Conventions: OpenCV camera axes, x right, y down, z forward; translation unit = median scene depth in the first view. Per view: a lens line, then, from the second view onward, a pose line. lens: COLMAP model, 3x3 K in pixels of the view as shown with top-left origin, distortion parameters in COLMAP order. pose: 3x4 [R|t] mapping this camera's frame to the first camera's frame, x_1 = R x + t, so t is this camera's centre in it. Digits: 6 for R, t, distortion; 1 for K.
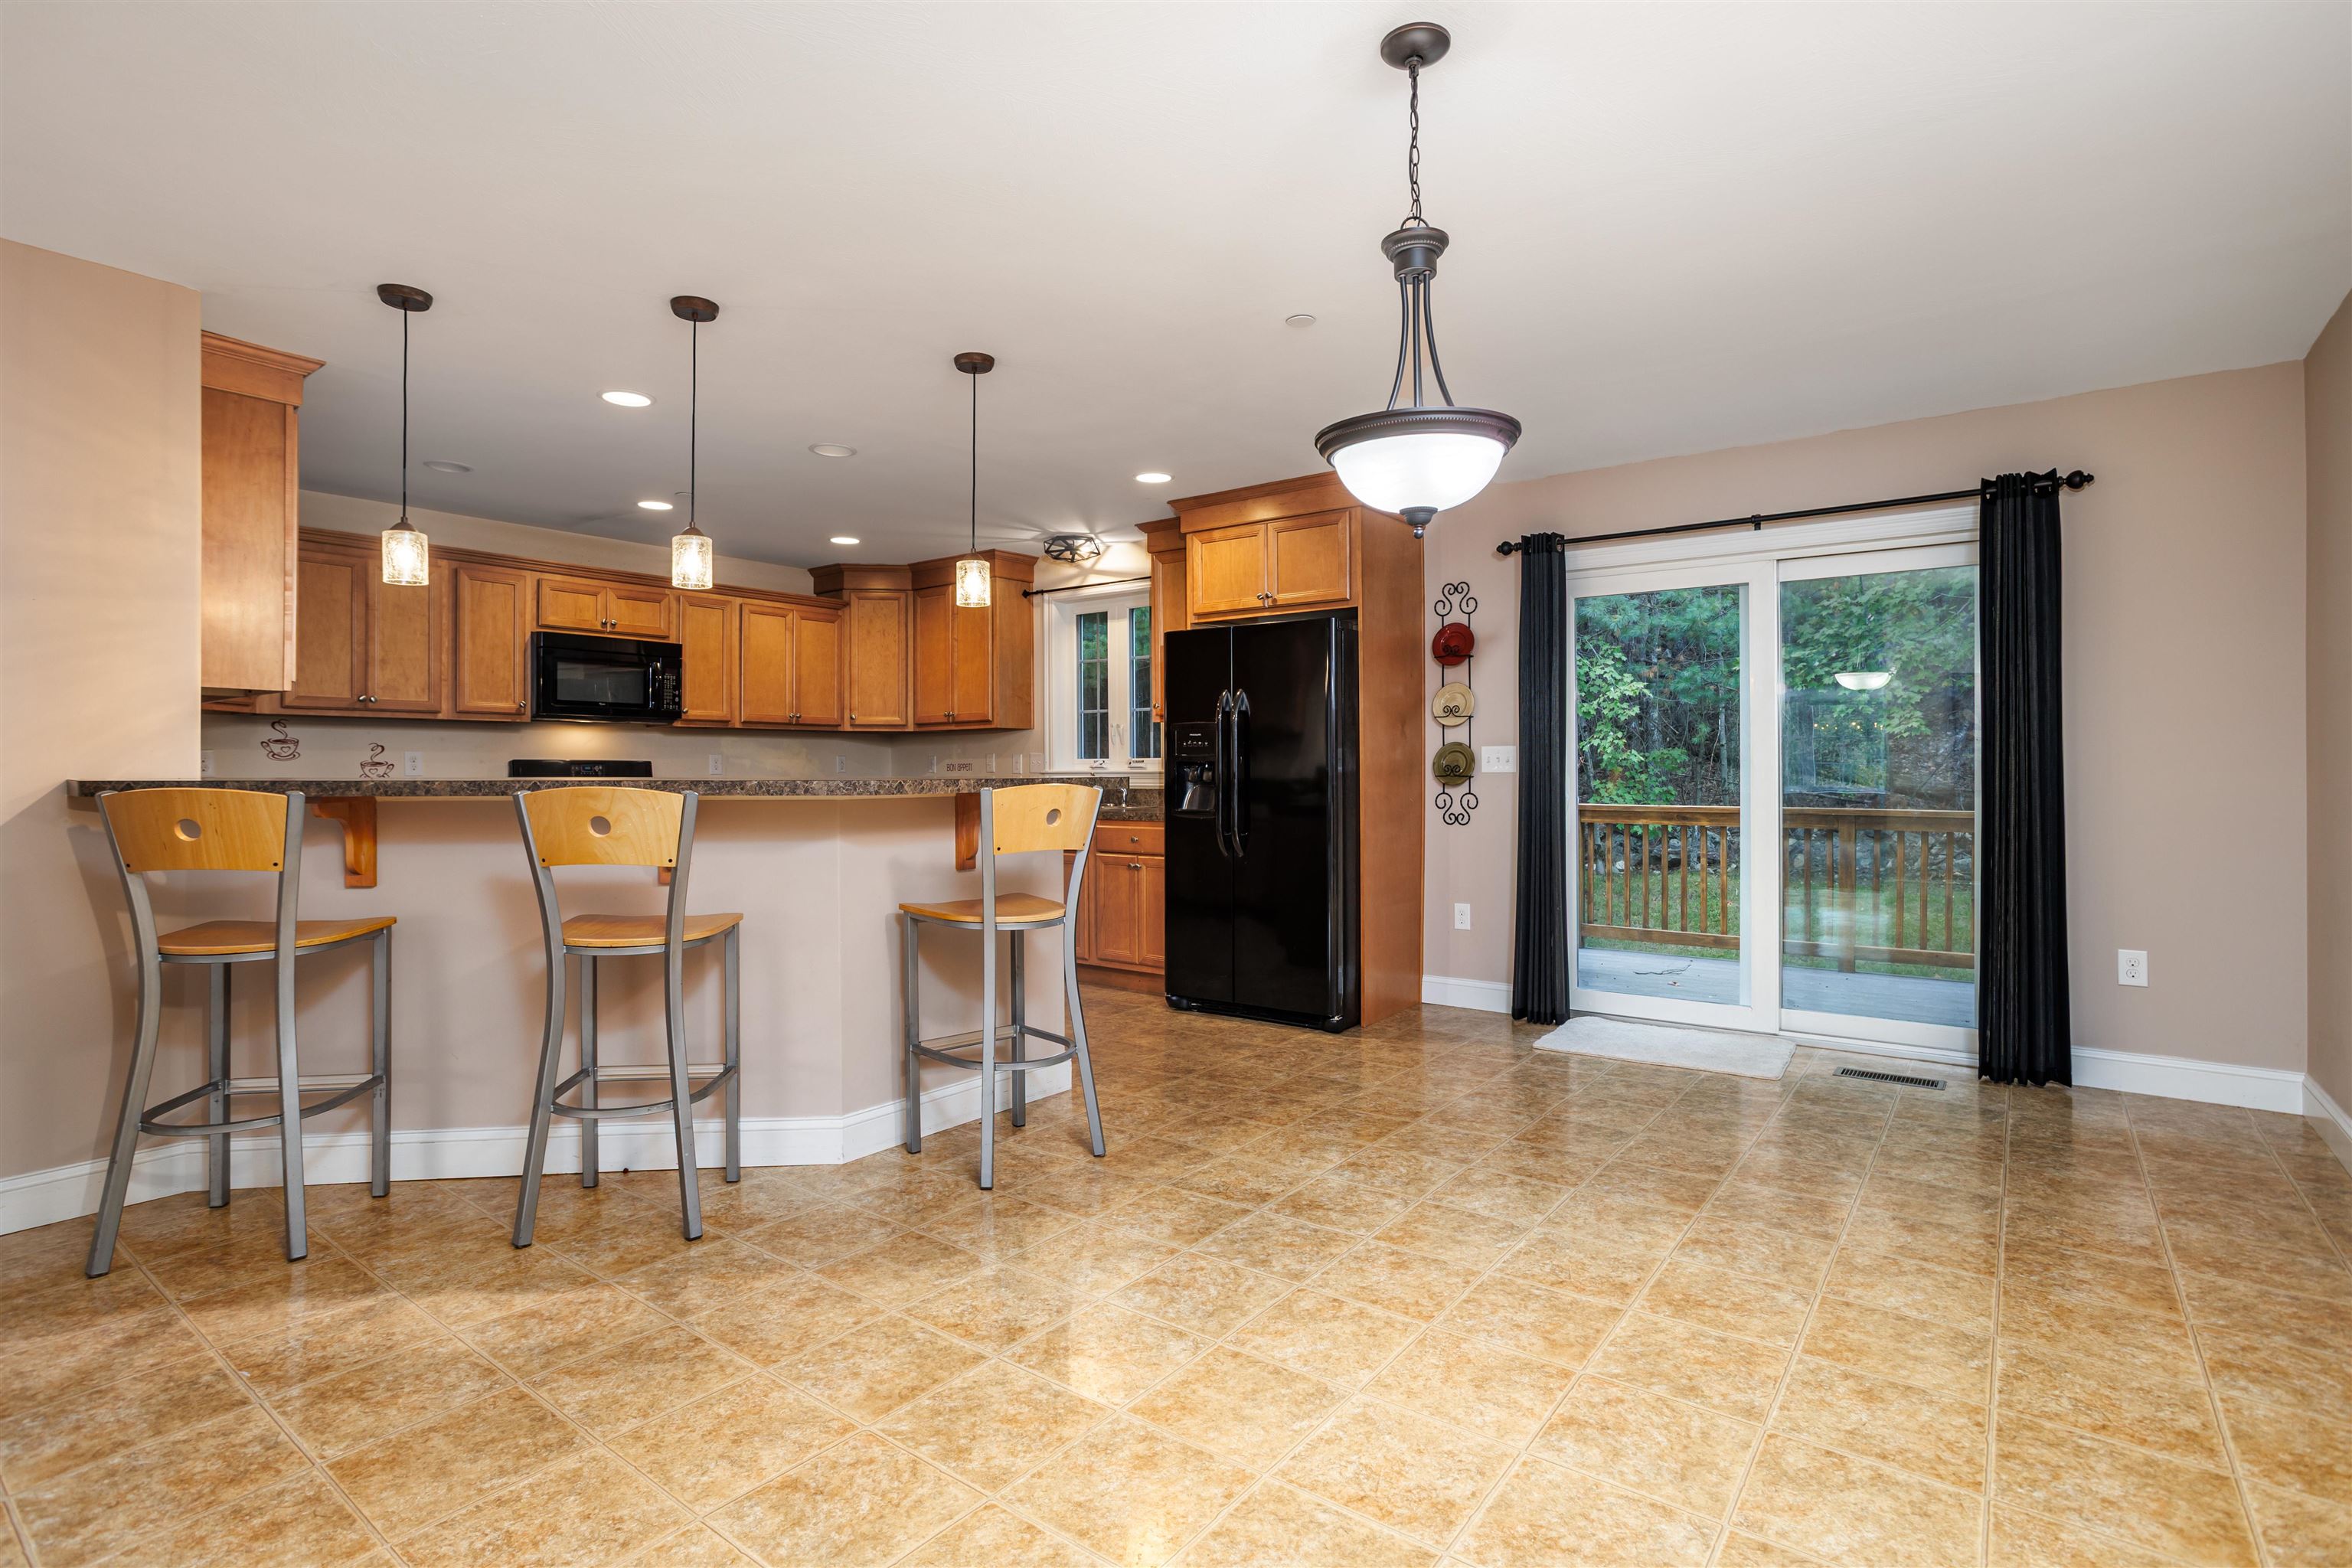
lens RADIAL K [[1150.8, 0, 1167.0], [0, 1150.8, 756.1], [0, 0, 1]] dist [-0.045223, 0.024875]
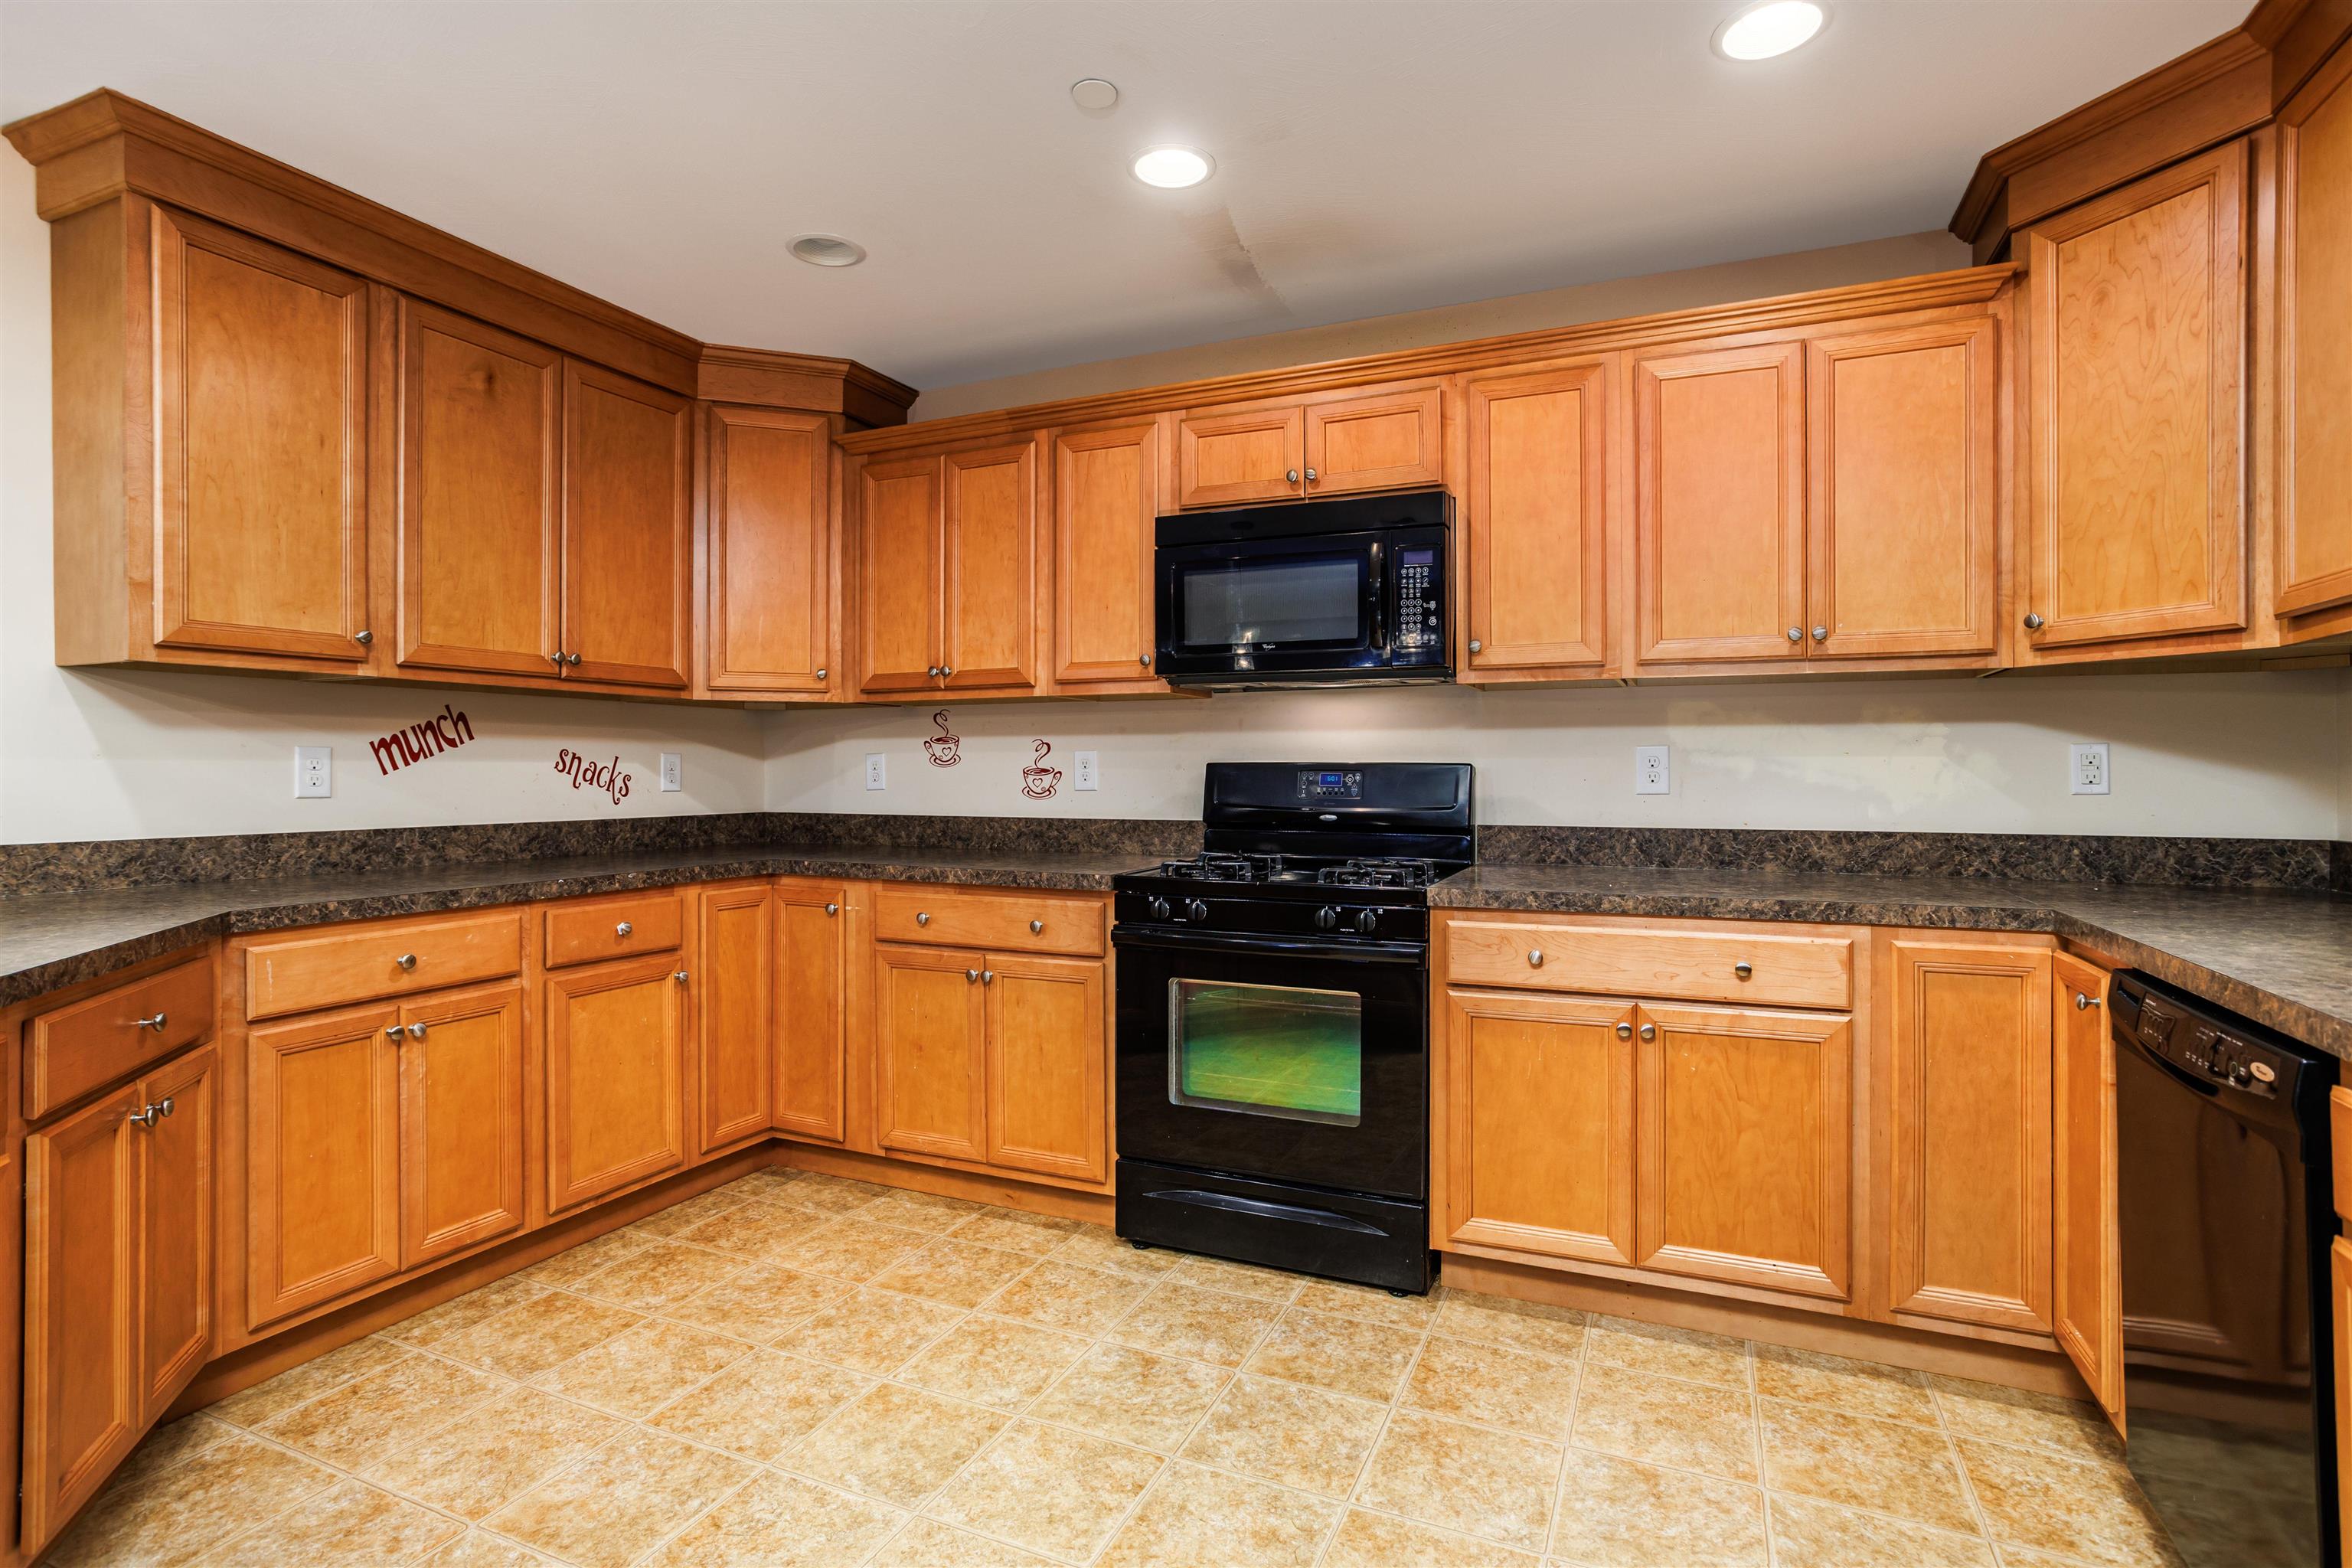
lens RADIAL K [[1150.8, 0, 1174.3], [0, 1150.8, 775.6], [0, 0, 1]] dist [-0.045223, 0.024875]
pose [[0.239794, 0.007573, -0.970794, -0.034806], [0.012101, 0.999869, 0.010789, 0.003559], [0.970748, -0.014335, 0.239671, 0.928681]]
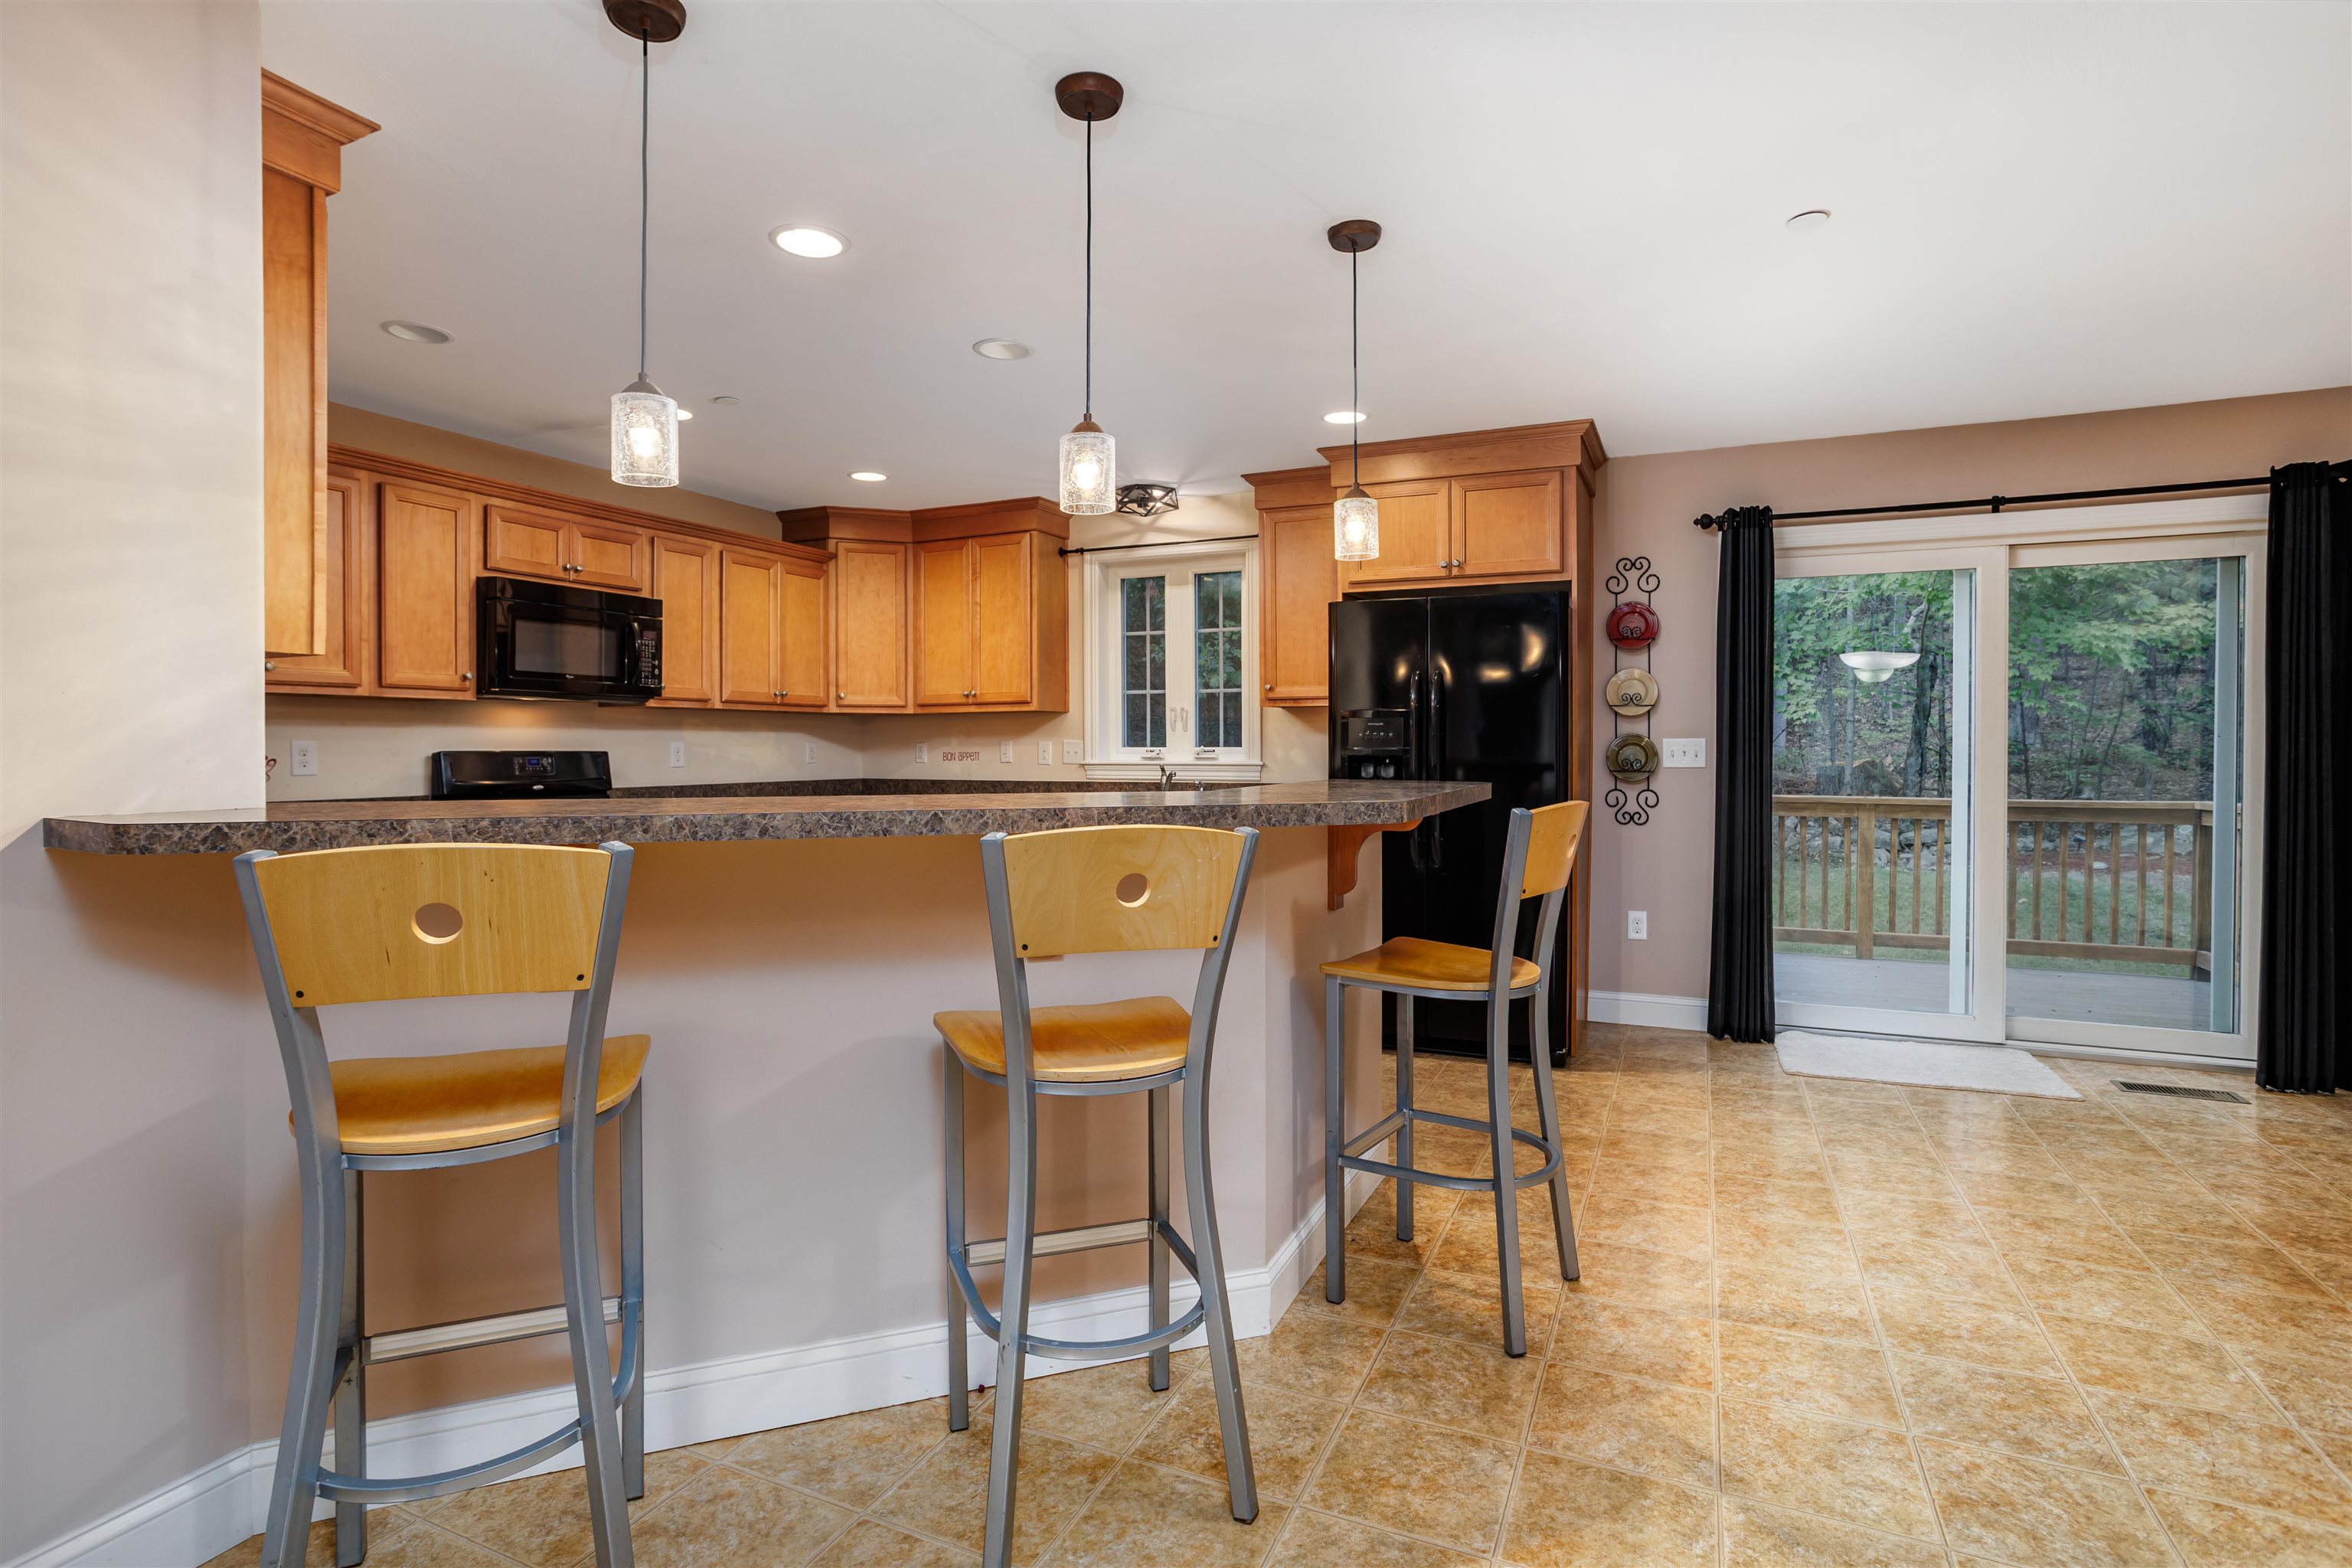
lens RADIAL K [[1150.8, 0, 1162.7], [0, 1150.8, 761.9], [0, 0, 1]] dist [-0.045223, 0.024875]
pose [[0.975716, -0.001553, 0.219032, -0.307928], [-0.004277, 0.999649, 0.026141, -0.012043], [-0.218996, -0.026443, 0.975367, 0.197774]]
